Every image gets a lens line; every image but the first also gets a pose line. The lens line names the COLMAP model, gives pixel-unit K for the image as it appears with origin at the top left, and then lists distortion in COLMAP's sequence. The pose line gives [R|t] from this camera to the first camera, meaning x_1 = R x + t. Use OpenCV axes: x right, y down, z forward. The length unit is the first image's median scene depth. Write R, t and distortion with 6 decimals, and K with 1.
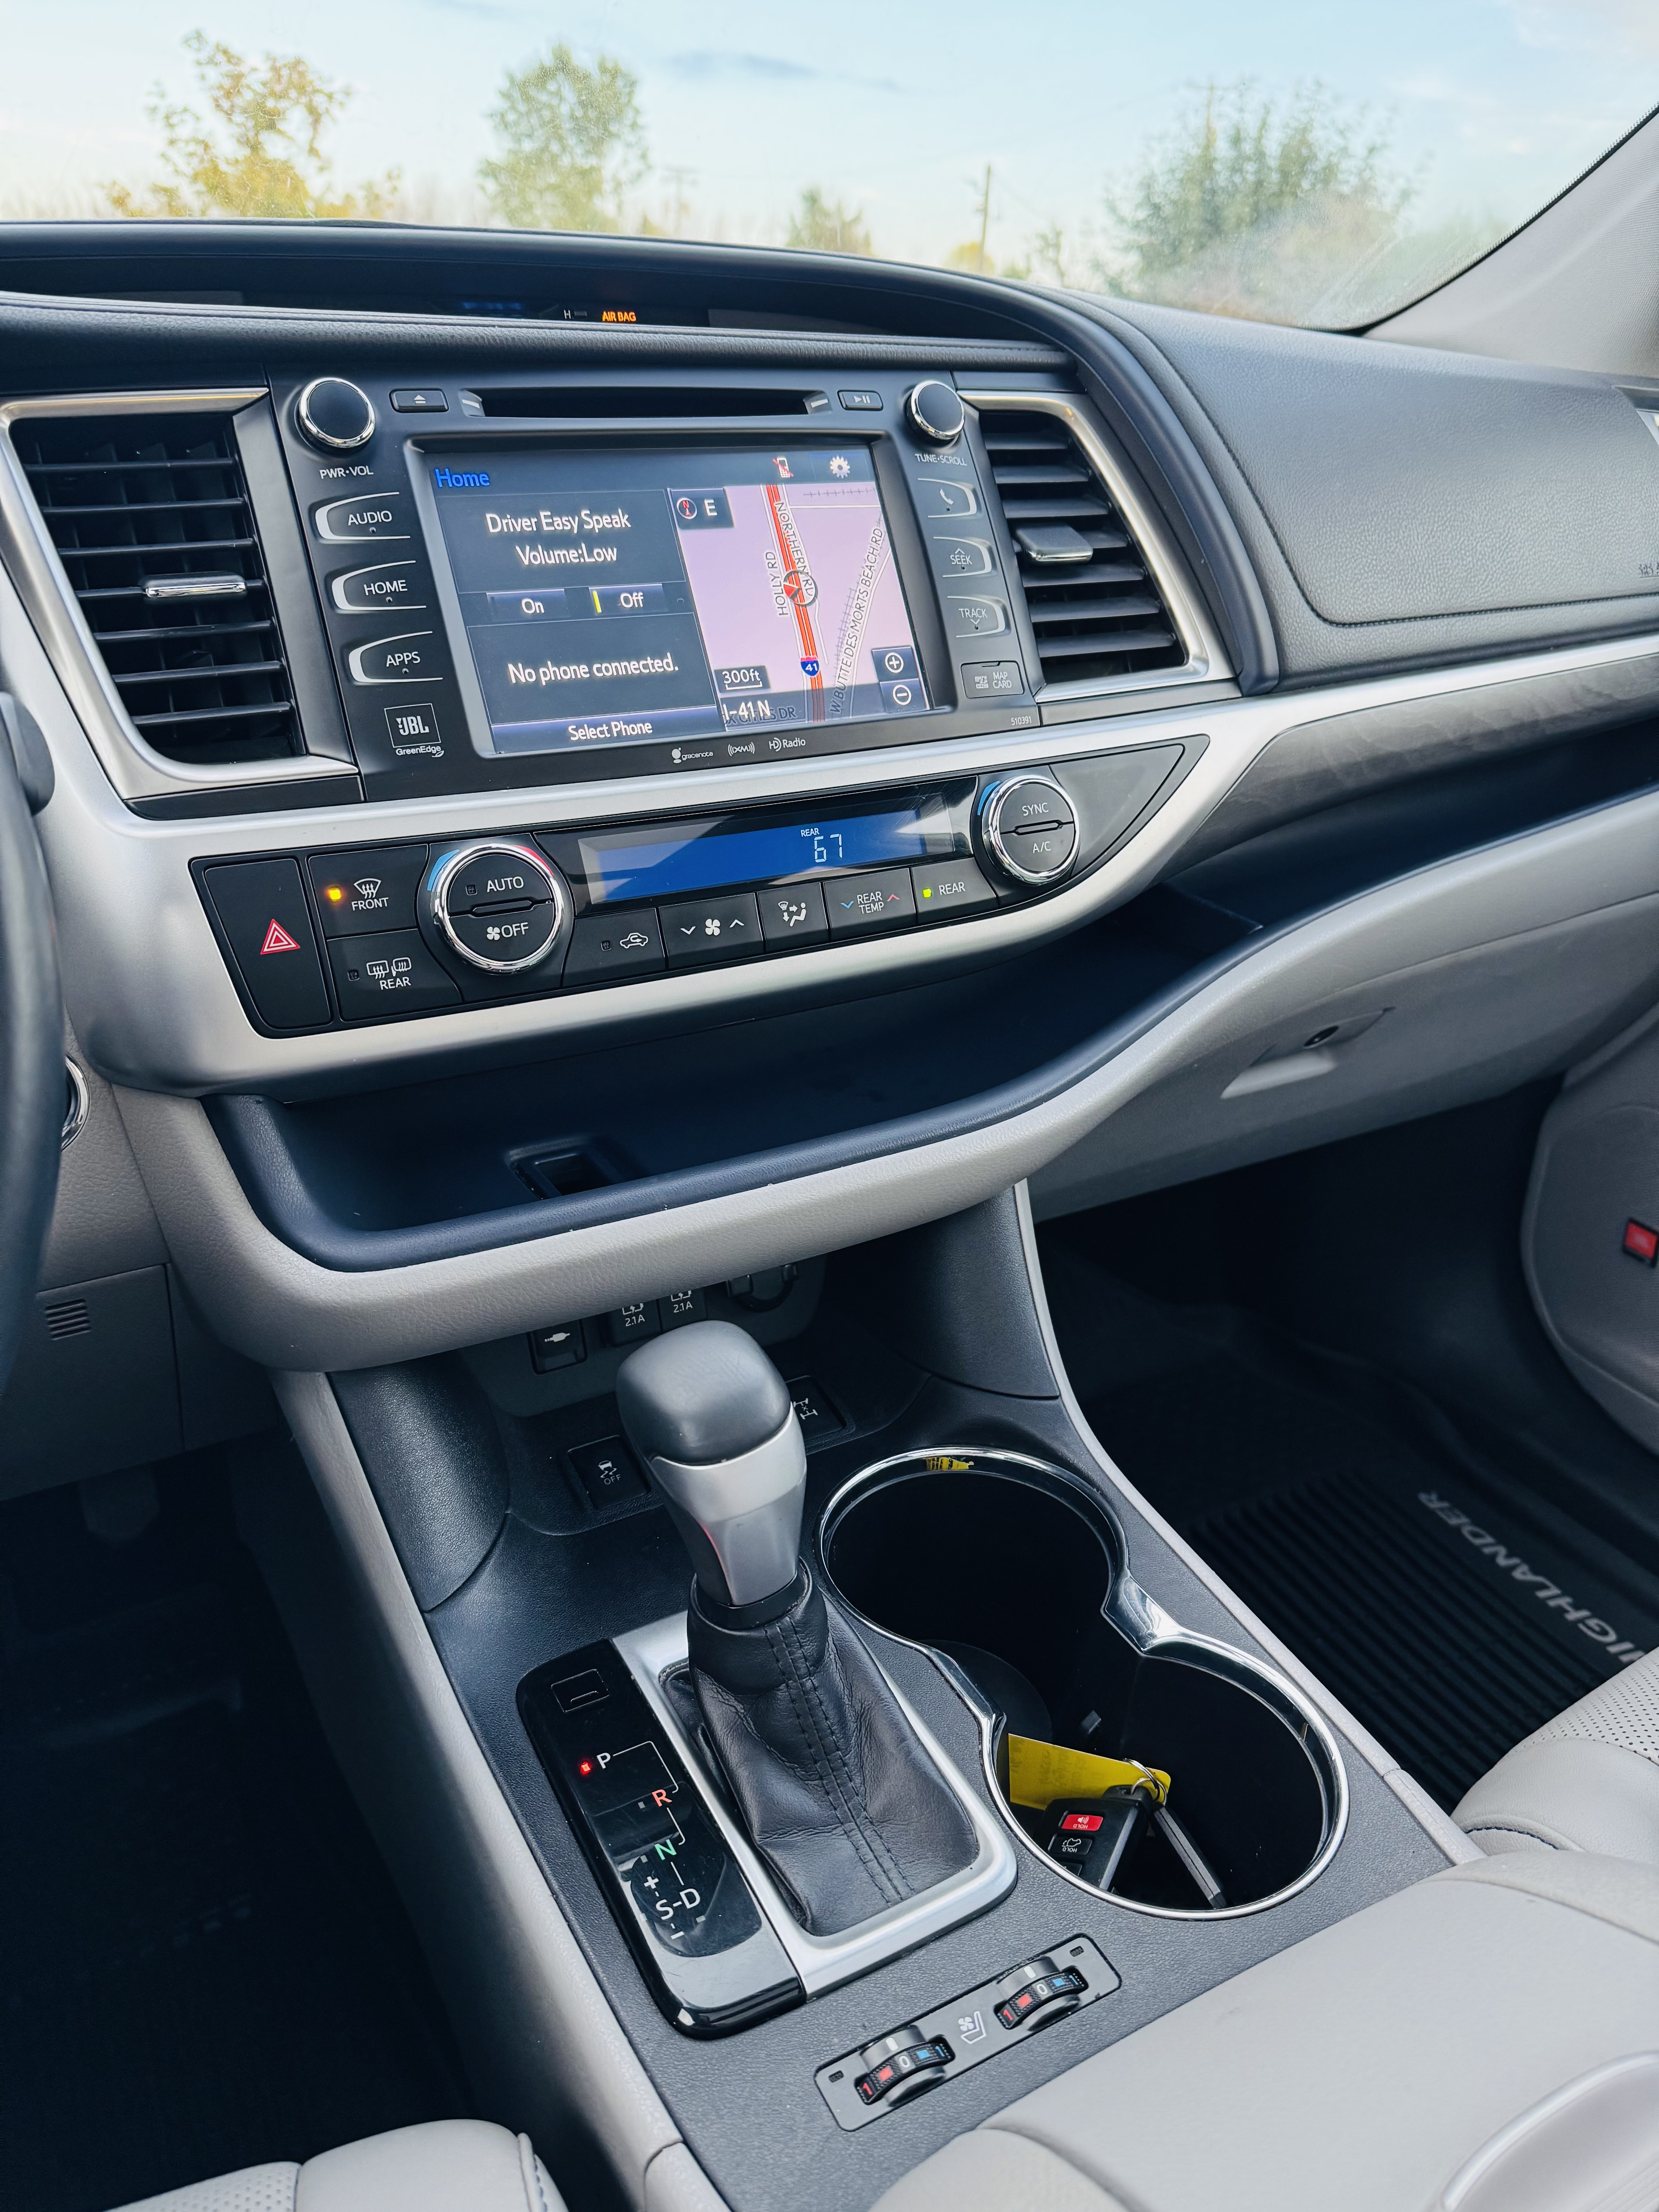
lens RADIAL K [[1555.7, 0, 844.2], [0, 1555.7, 1112.5], [0, 0, 1]] dist [0.047101, -0.056196]
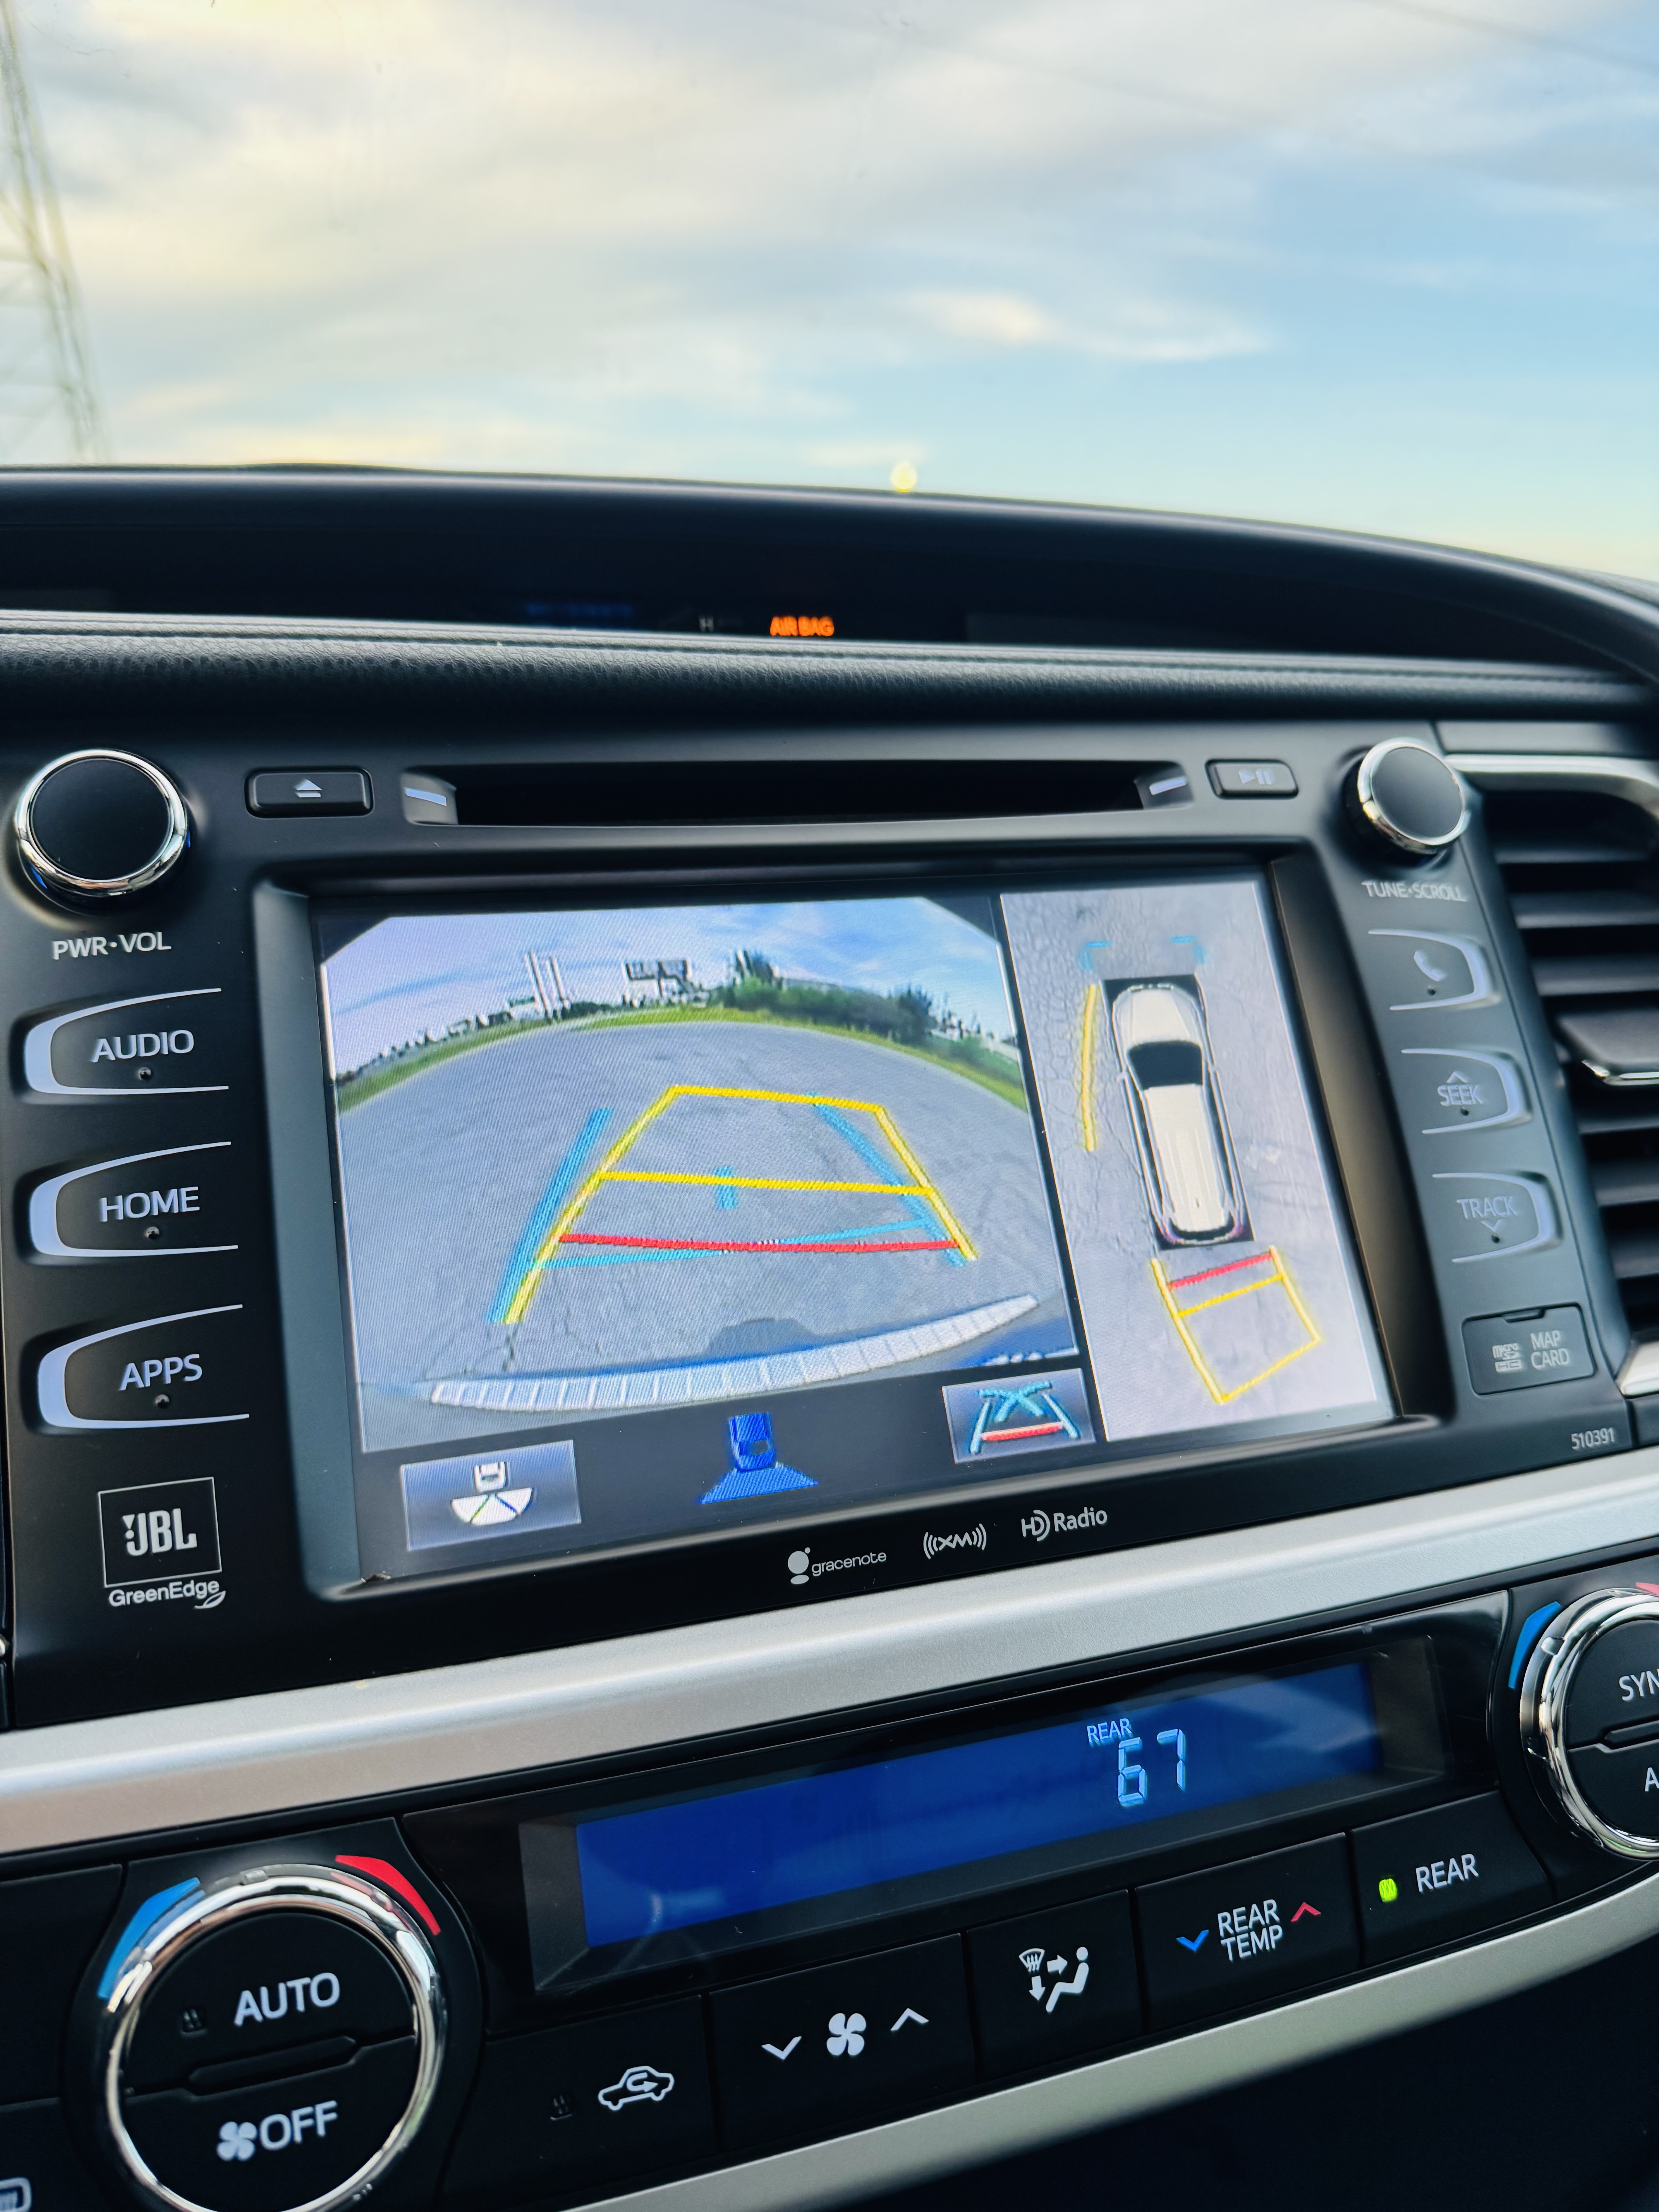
lens RADIAL K [[1691.4, 0, 841.6], [0, 1691.4, 1115.1], [0, 0, 1]] dist [-0.032263, 0.004992]
pose [[0.982897, 0.047882, -0.177823, -0.018986], [-0.078645, 0.982265, -0.170208, -0.263553], [0.166519, 0.181282, 0.969231, 0.512955]]
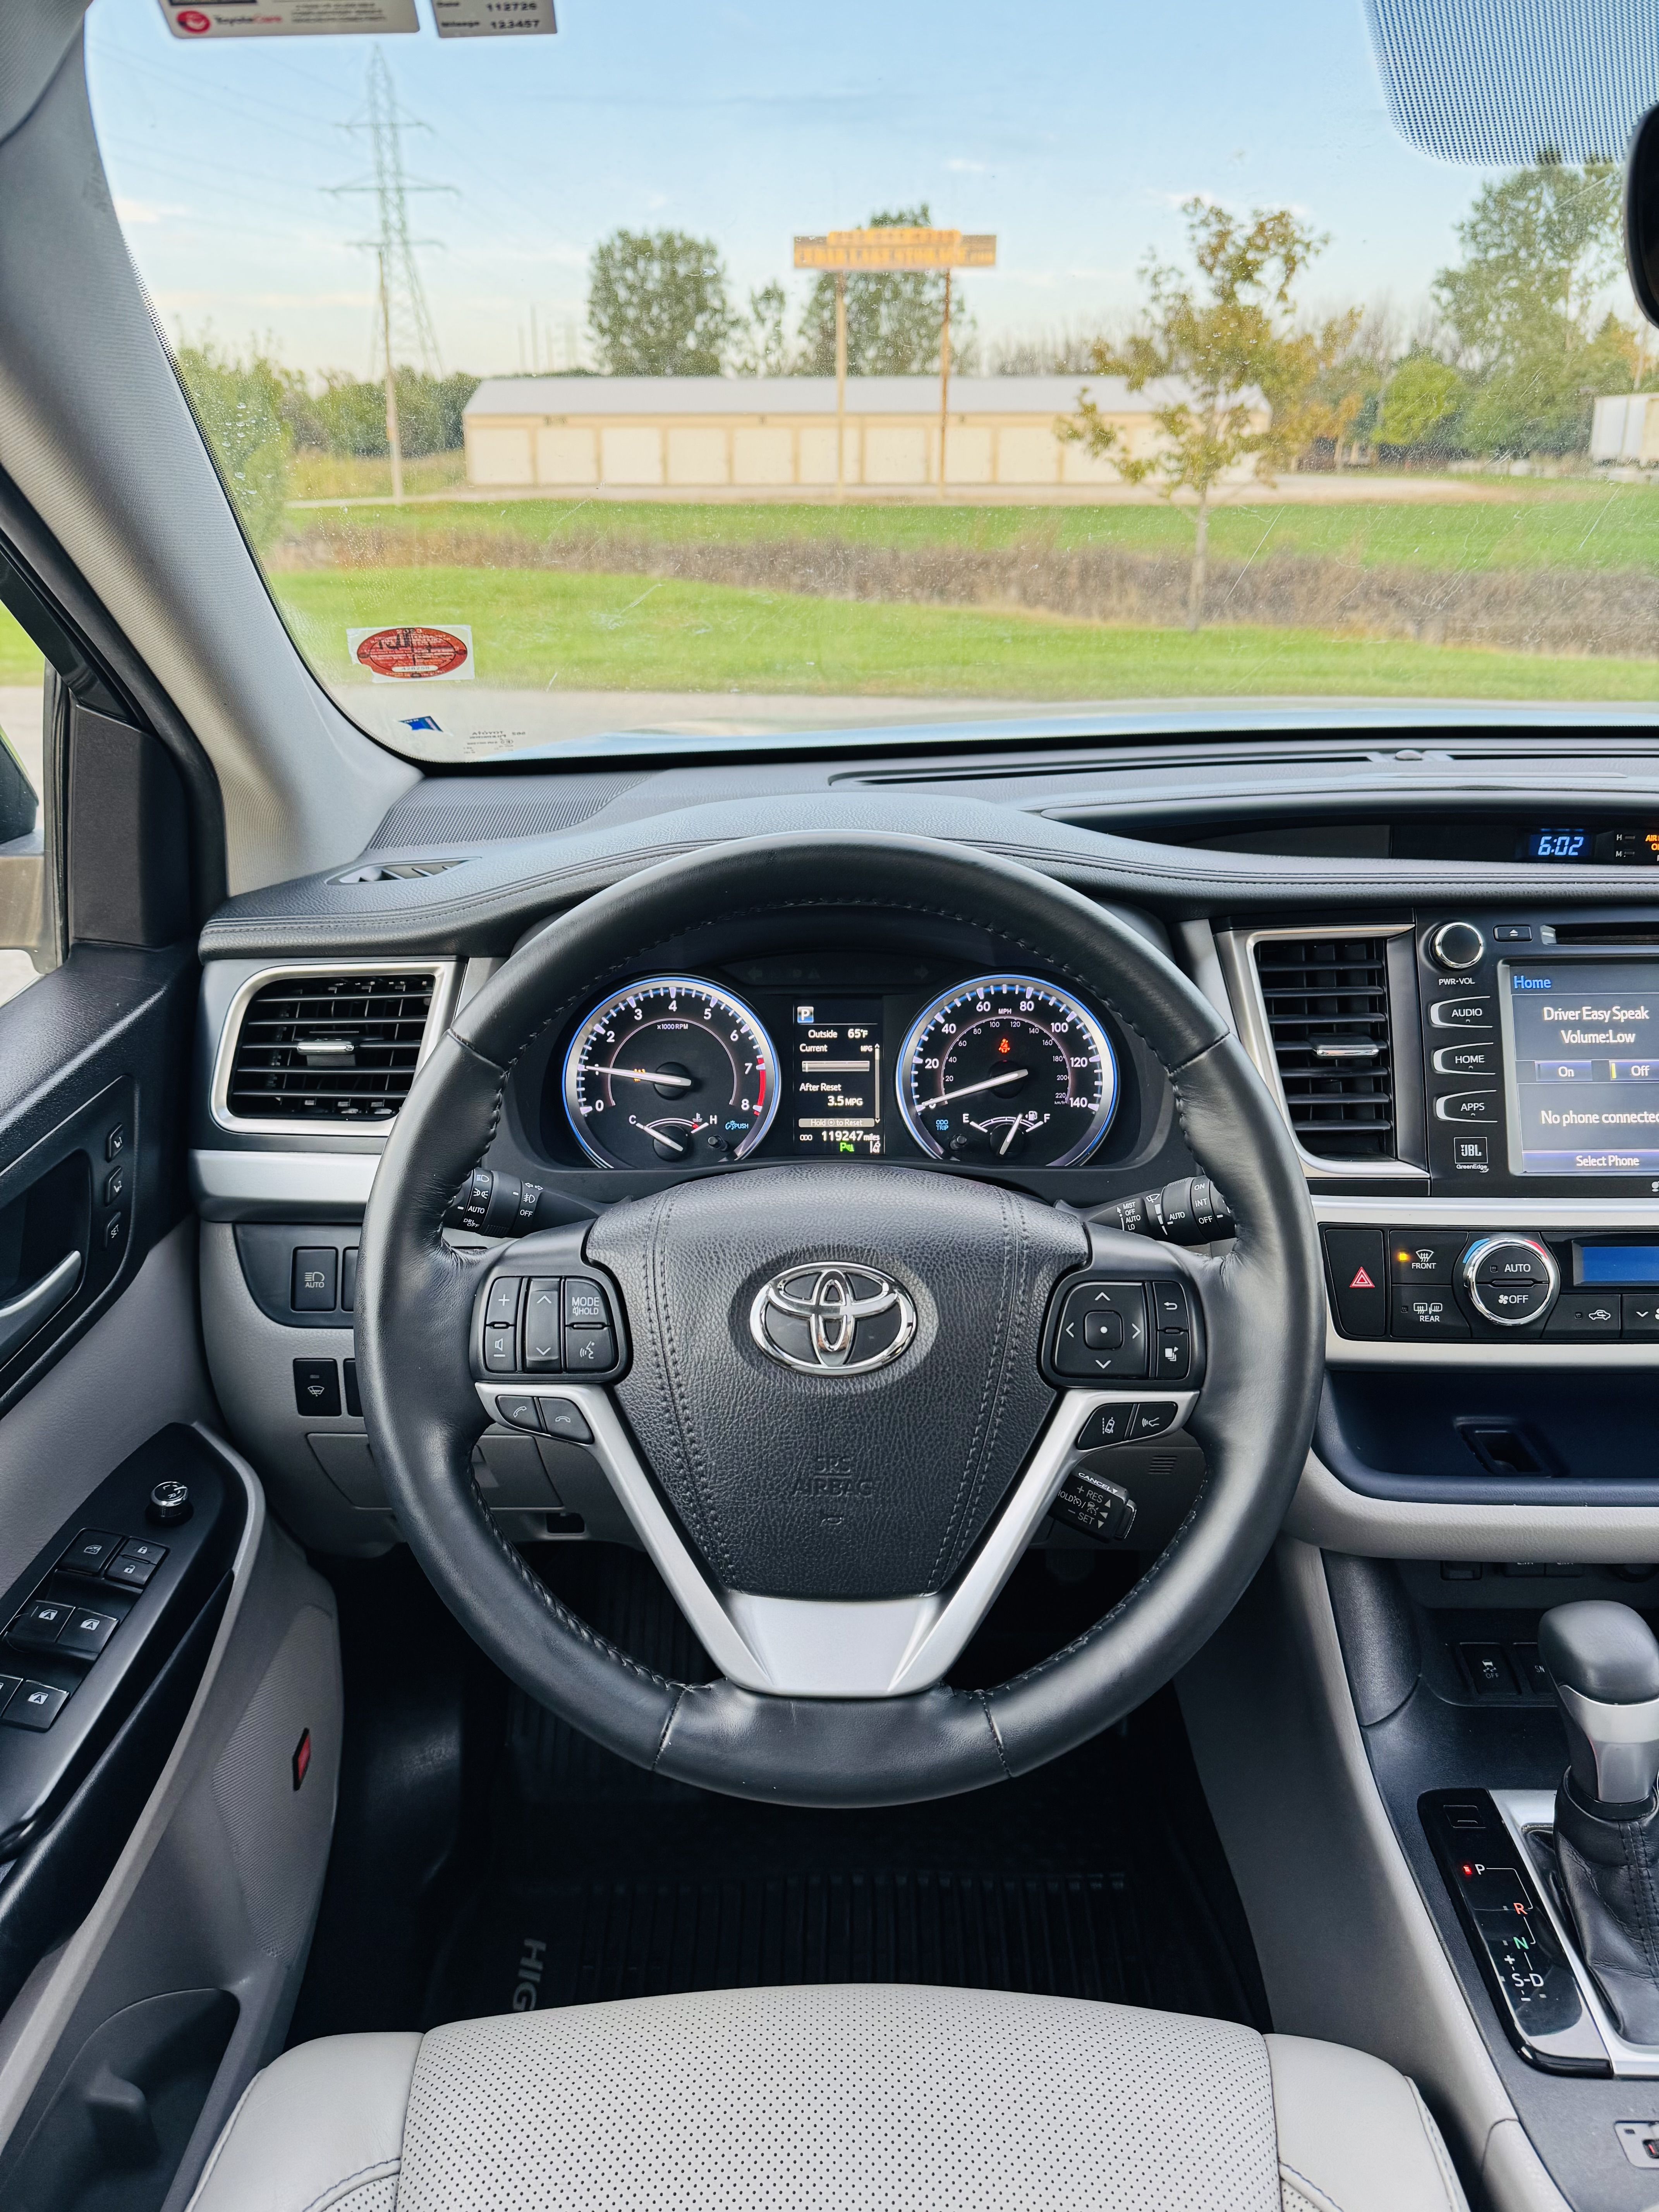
lens RADIAL K [[1555.7, 0, 833.6], [0, 1555.7, 1122.7], [0, 0, 1]] dist [0.047101, -0.056196]
pose [[0.863668, 0.167048, -0.475576, -0.081546], [-0.191834, 0.981421, -0.003651, -0.133378], [0.466130, 0.094385, 0.879667, -0.563400]]
